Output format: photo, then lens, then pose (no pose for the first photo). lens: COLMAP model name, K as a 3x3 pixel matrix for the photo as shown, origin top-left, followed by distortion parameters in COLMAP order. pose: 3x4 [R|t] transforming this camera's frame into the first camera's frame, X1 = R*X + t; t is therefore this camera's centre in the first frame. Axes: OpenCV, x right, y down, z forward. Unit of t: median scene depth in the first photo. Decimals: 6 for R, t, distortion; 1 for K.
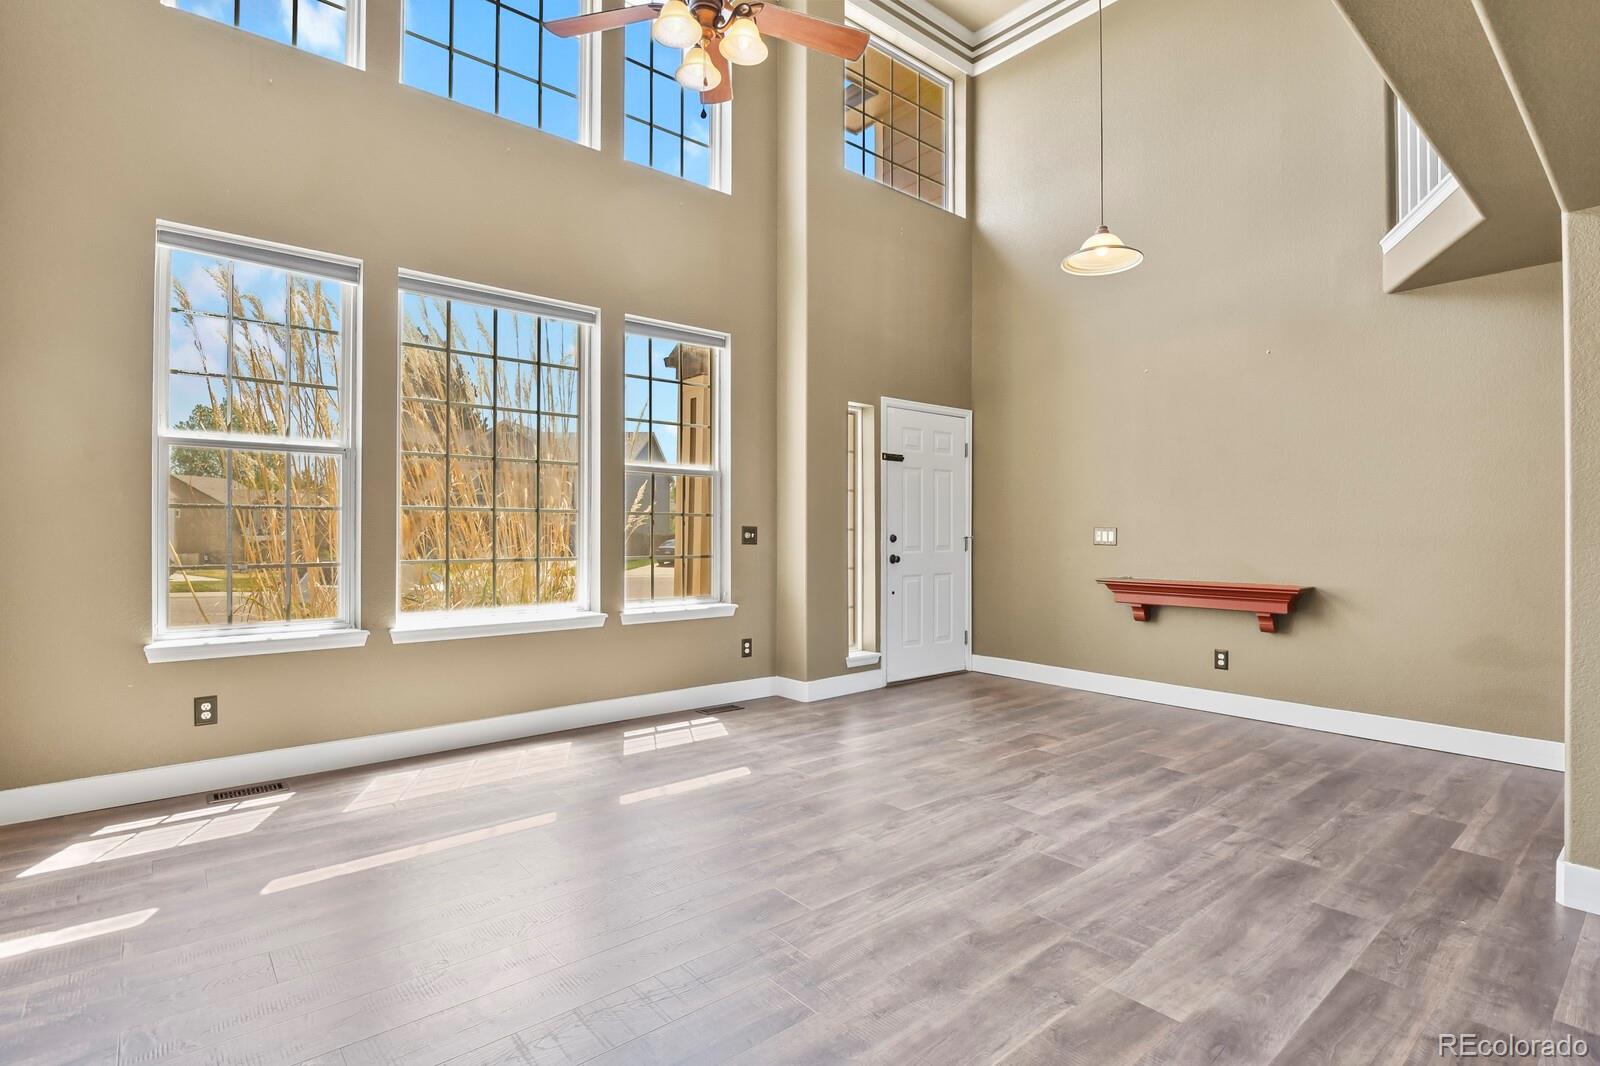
lens RADIAL K [[770.9, 0, 800.0], [0, 770.9, 533.0], [0, 0, 1]] dist [-0.002191, -0.000300]
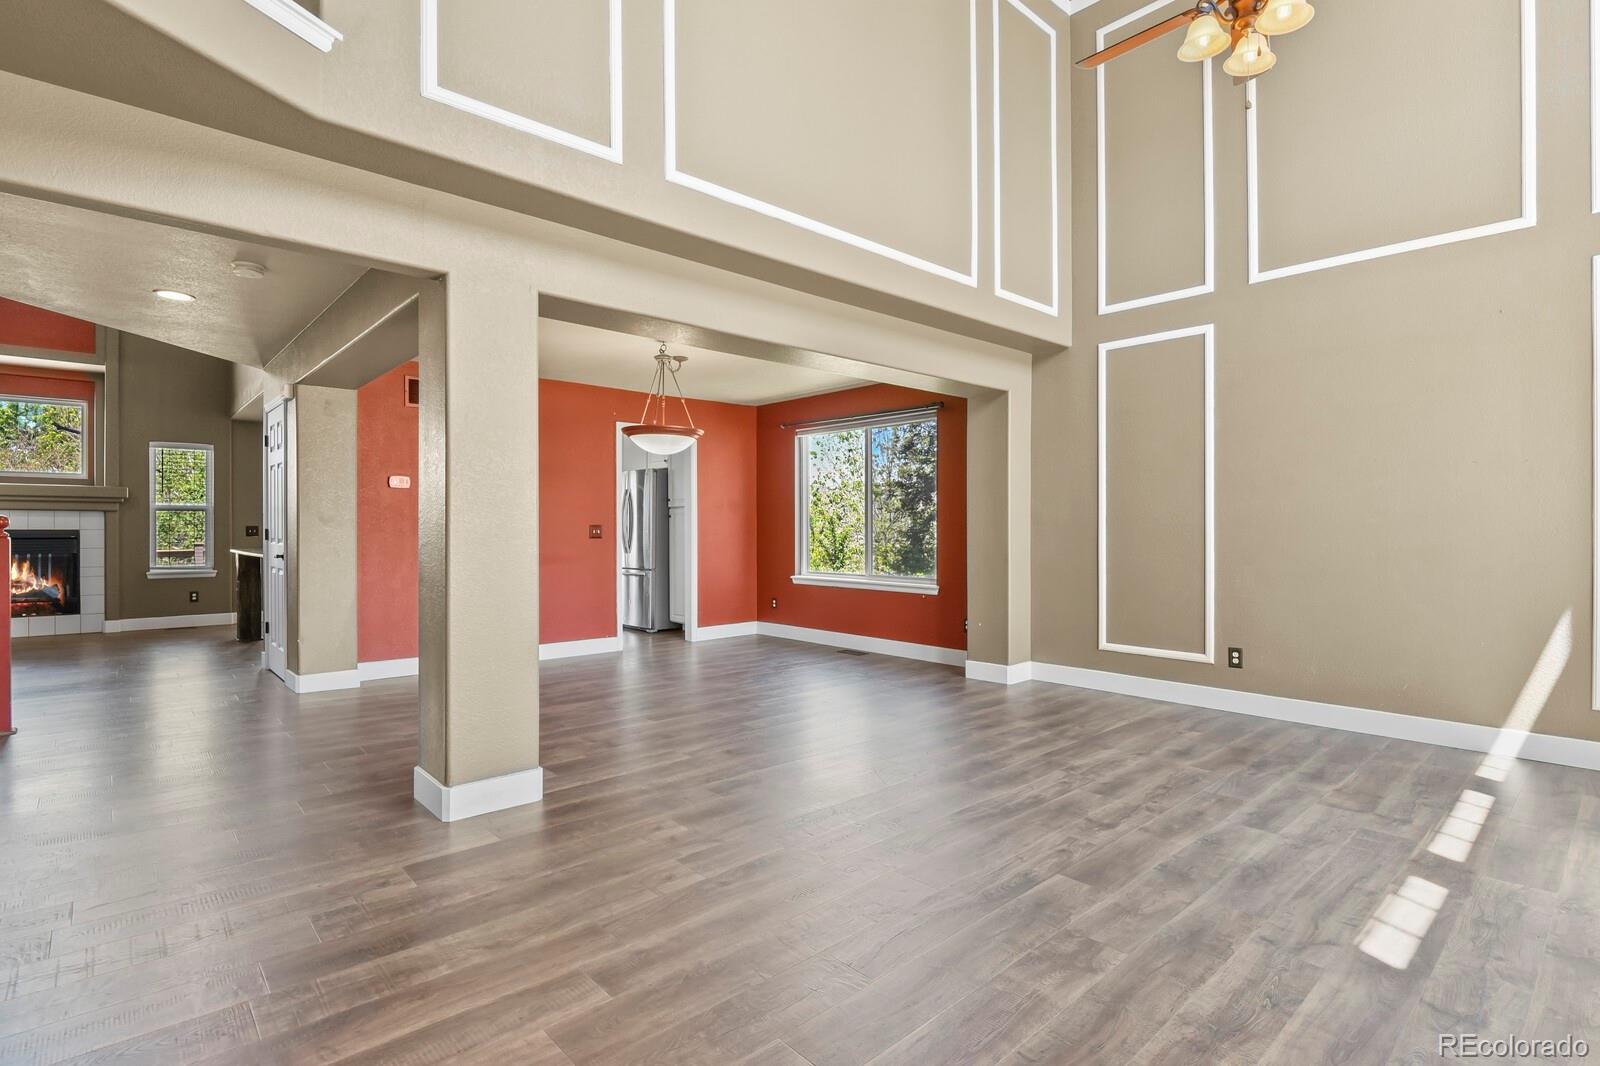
lens RADIAL K [[776.6, 0, 808.3], [0, 776.6, 530.0], [0, 0, 1]] dist [-0.004215, -0.006798]
pose [[-0.998998, -0.004357, -0.044545, 0.395551], [-0.004629, 0.999971, 0.006008, -0.002687], [0.044517, 0.006208, -0.998989, 1.624392]]
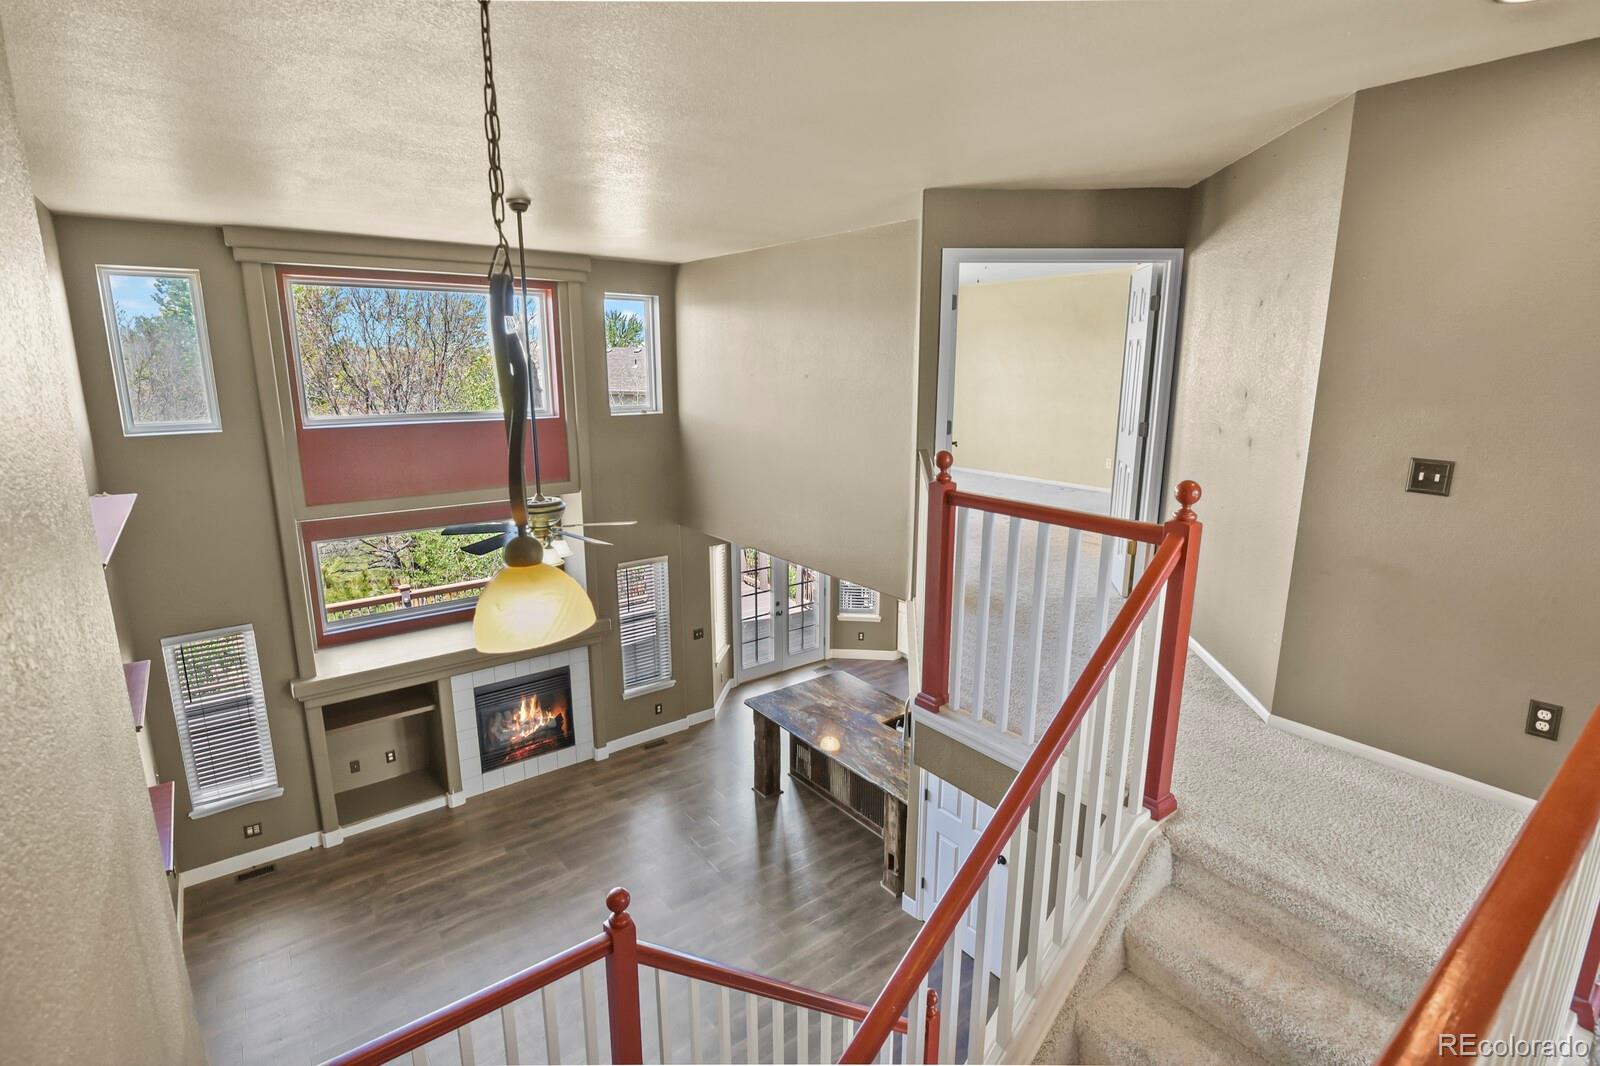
lens RADIAL K [[776.6, 0, 808.3], [0, 776.6, 530.0], [0, 0, 1]] dist [-0.004215, -0.006798]
pose [[-0.999227, -0.013344, 0.036973, 1.719203], [-0.004907, 0.975600, 0.219499, -0.859480], [-0.039000, 0.219148, -0.974912, 1.288498]]
